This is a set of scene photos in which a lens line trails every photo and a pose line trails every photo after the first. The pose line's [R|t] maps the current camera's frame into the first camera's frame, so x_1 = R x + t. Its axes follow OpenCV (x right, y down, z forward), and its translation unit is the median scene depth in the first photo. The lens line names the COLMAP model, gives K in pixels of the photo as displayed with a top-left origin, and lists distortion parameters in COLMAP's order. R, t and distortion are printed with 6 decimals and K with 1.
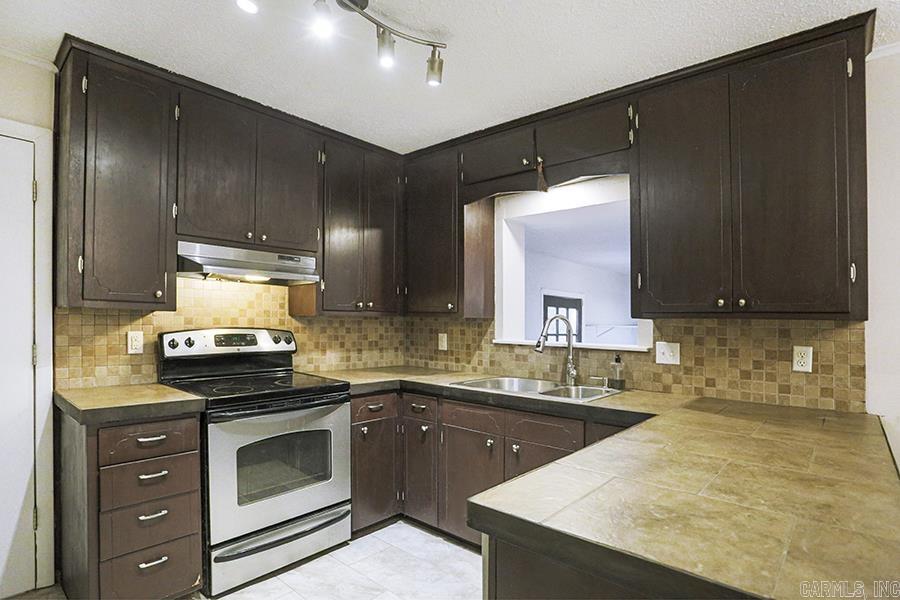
lens RADIAL K [[465.9, 0, 435.2], [0, 465.9, 321.4], [0, 0, 1]] dist [-0.066846, 0.020888]
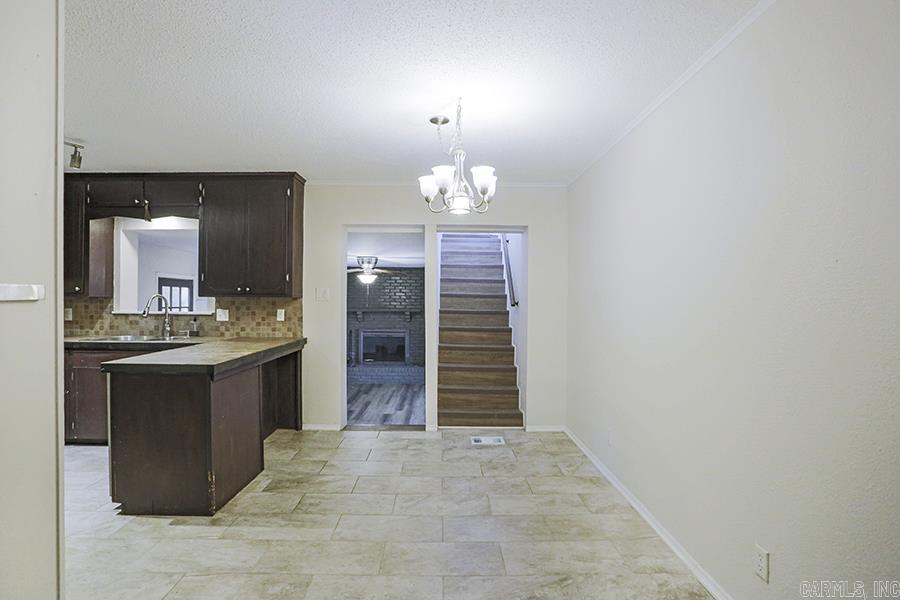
lens RADIAL K [[465.9, 0, 447.5], [0, 465.9, 287.6], [0, 0, 1]] dist [-0.066846, 0.020888]
pose [[0.725143, 0.005122, 0.688579, -0.110920], [0.006613, 0.999874, -0.014402, -0.009468], [-0.688566, 0.014997, 0.725018, -0.938922]]
